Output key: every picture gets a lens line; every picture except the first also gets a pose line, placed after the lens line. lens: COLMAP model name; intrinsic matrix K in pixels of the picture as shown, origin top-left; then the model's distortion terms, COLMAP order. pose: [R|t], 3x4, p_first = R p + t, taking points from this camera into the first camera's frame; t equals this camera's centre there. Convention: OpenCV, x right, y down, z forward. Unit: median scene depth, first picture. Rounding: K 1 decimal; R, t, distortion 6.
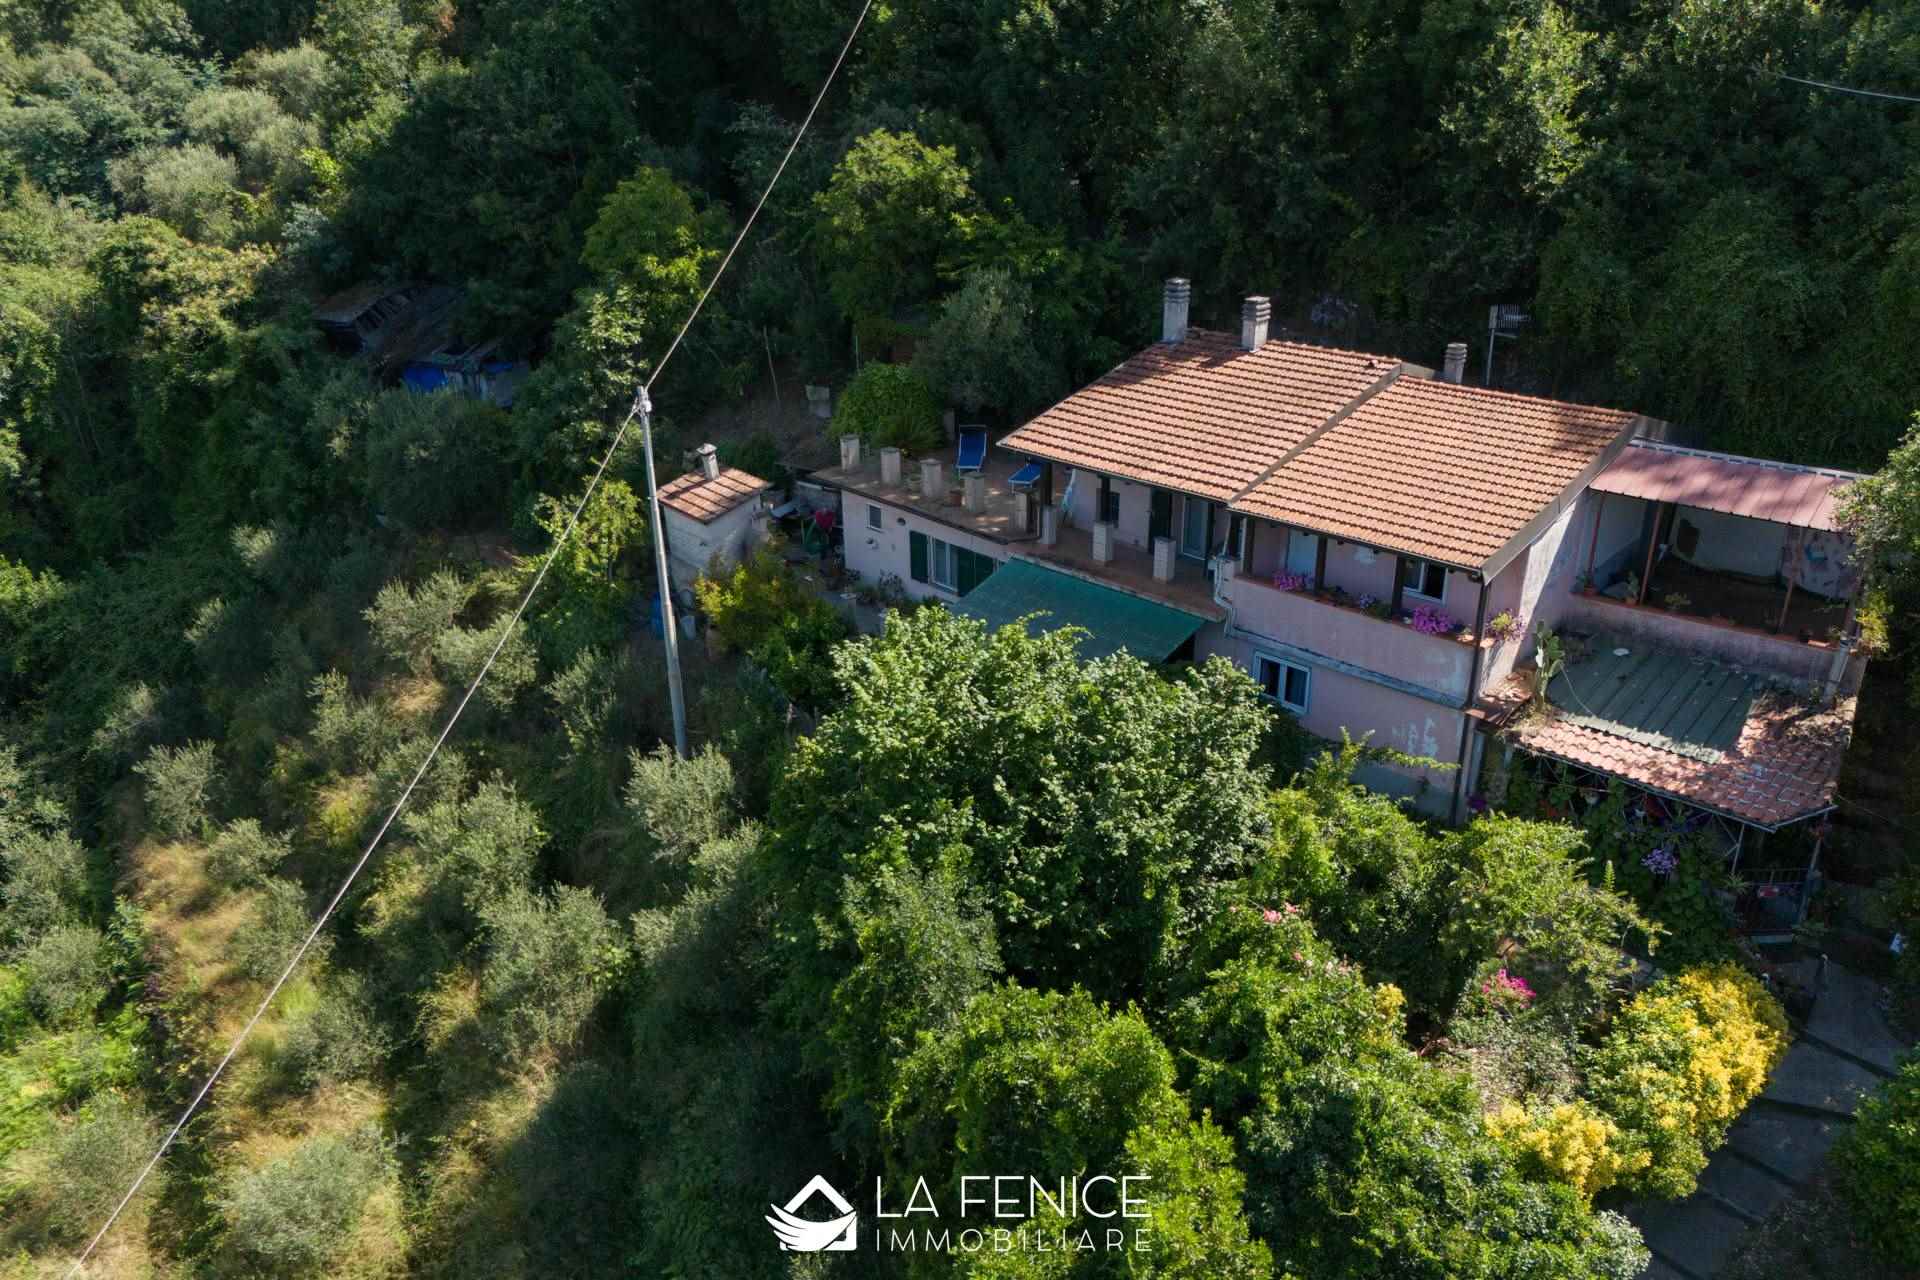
lens RADIAL K [[1412.8, 0, 962.0], [0, 1412.8, 639.3], [0, 0, 1]] dist [0.055549, -0.049748]
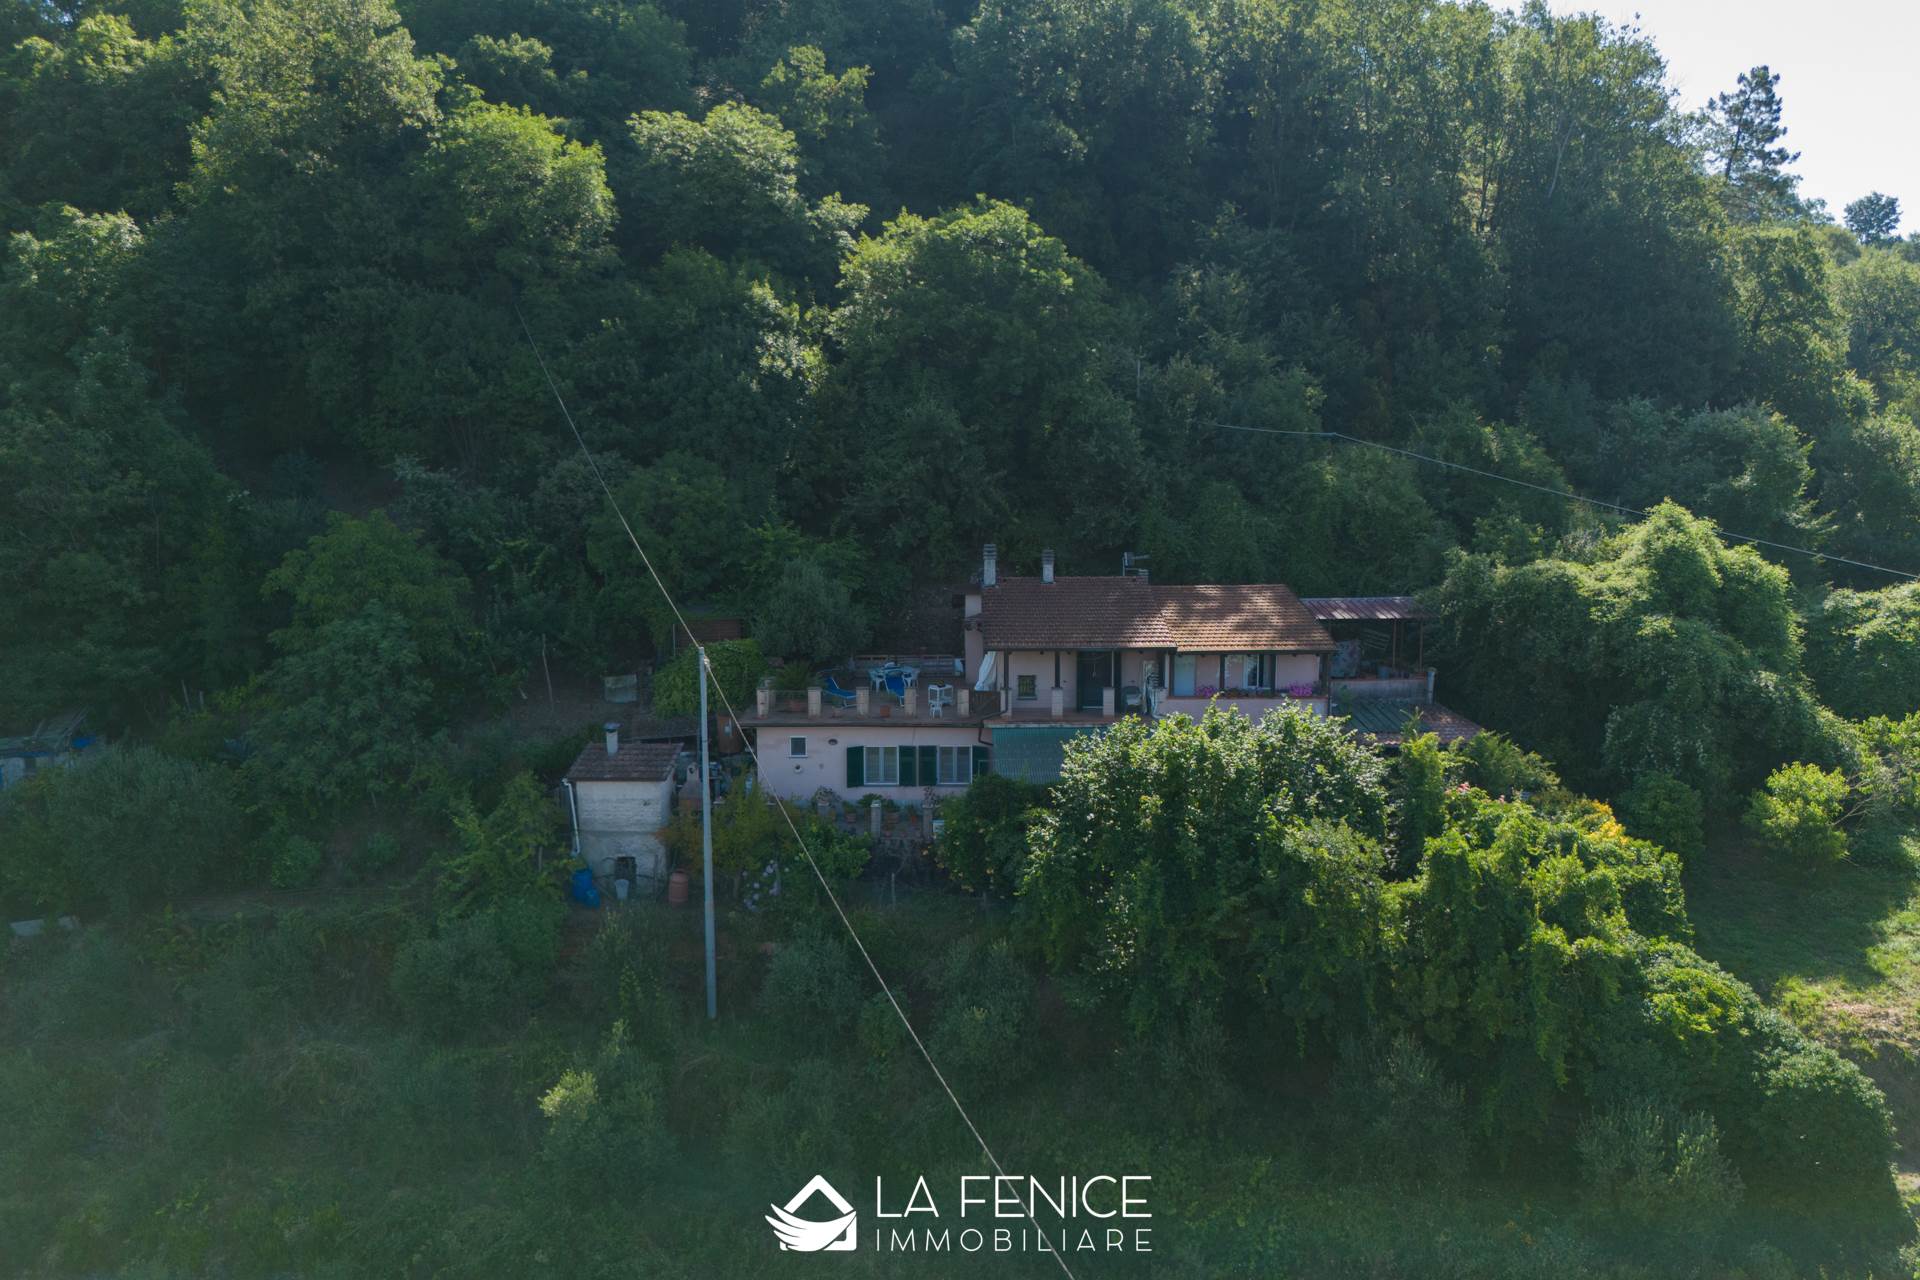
lens RADIAL K [[1415.8, 0, 960.0], [0, 1415.8, 640.0], [0, 0, 1]] dist [0.054617, -0.050928]
pose [[0.698311, -0.088210, 0.710338, -1.014786], [0.282396, 0.945833, -0.160161, 0.076255], [-0.657734, 0.312439, 0.685396, 0.038762]]
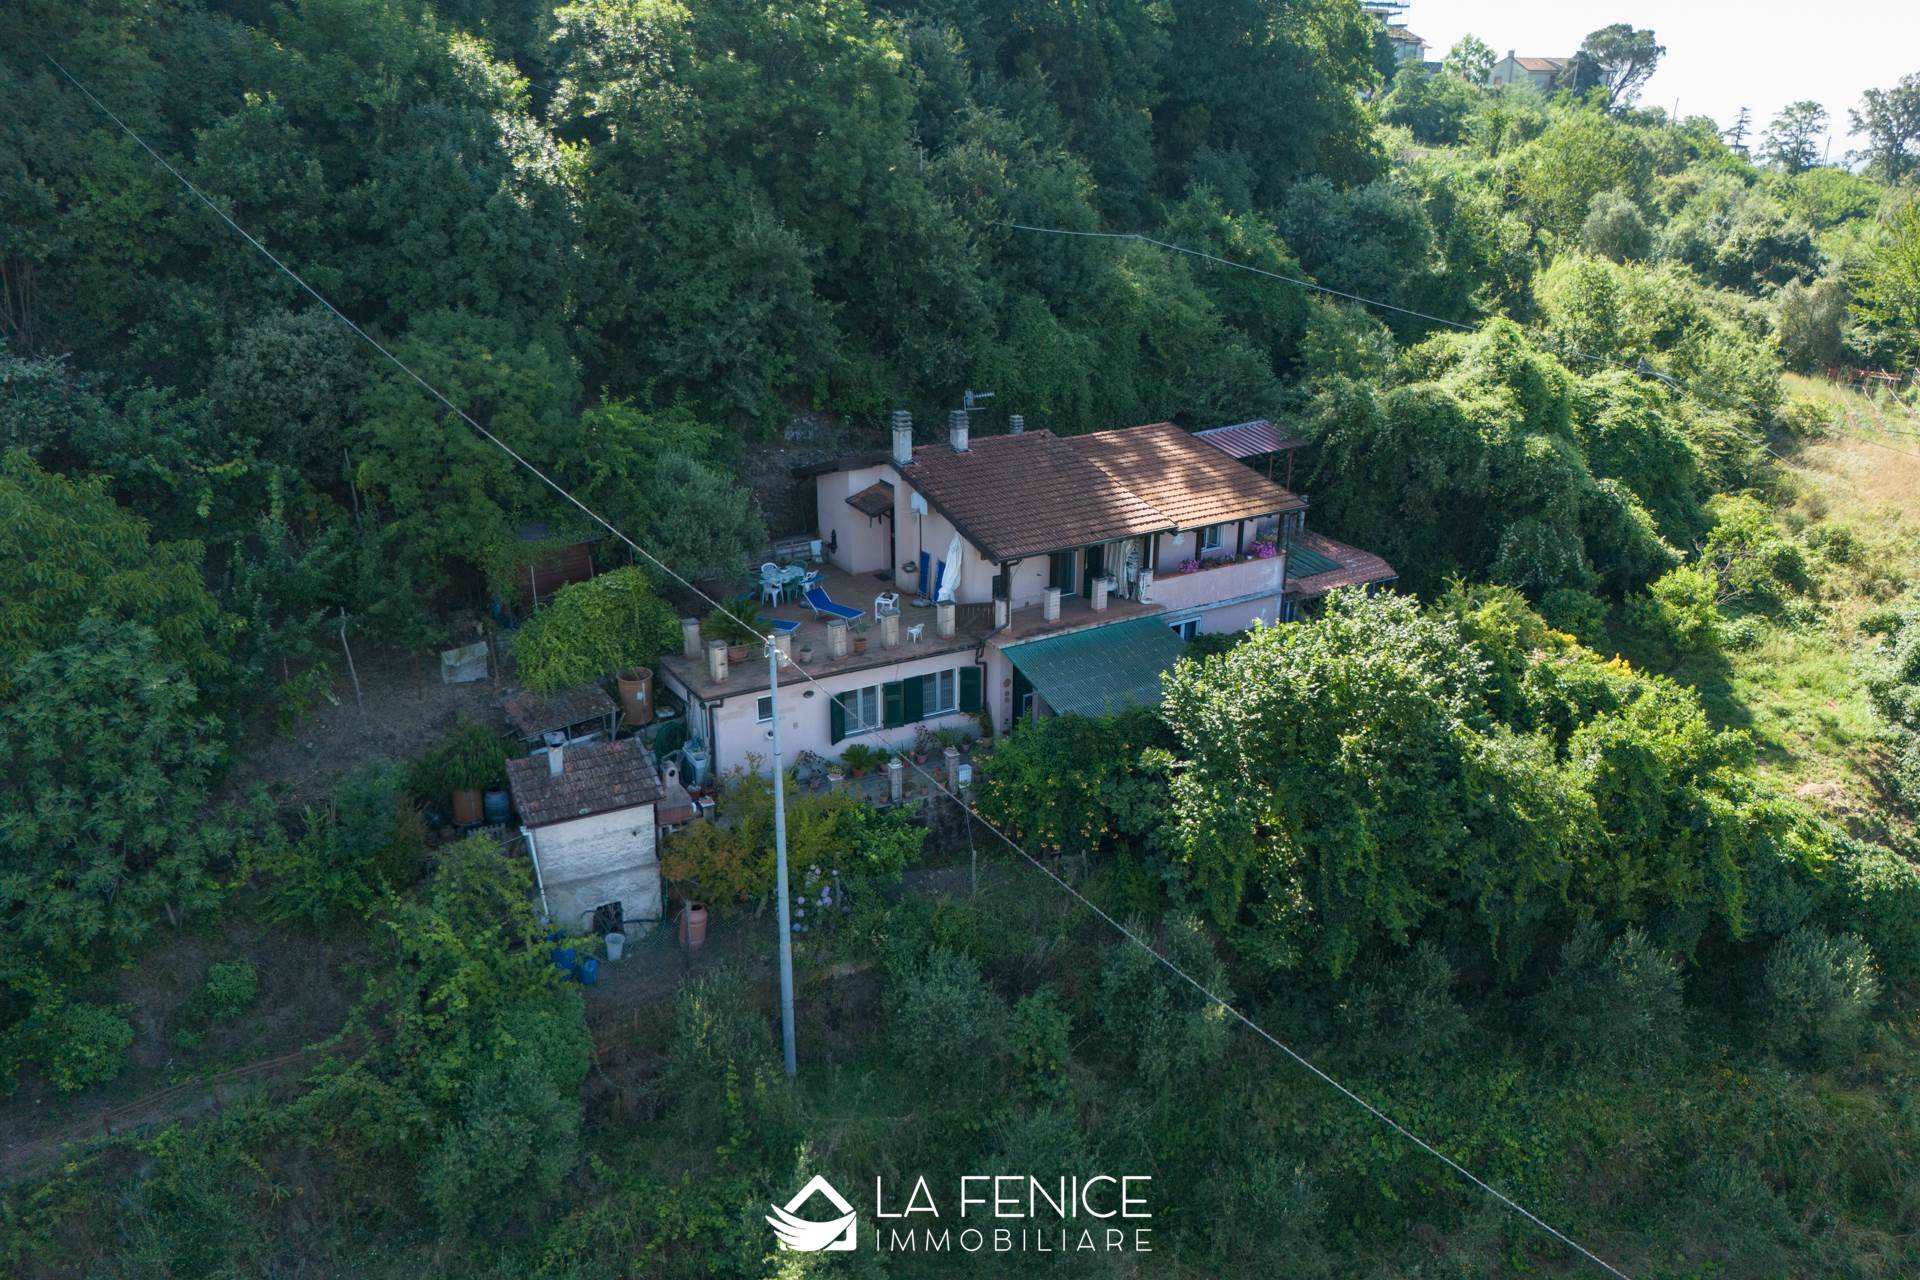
lens RADIAL K [[1415.8, 0, 960.0], [0, 1415.8, 640.0], [0, 0, 1]] dist [0.054617, -0.050928]
pose [[0.231160, -0.326315, 0.916561, -1.105613], [0.384754, 0.895940, 0.221937, -0.357739], [-0.893605, 0.301348, 0.332656, 0.663925]]
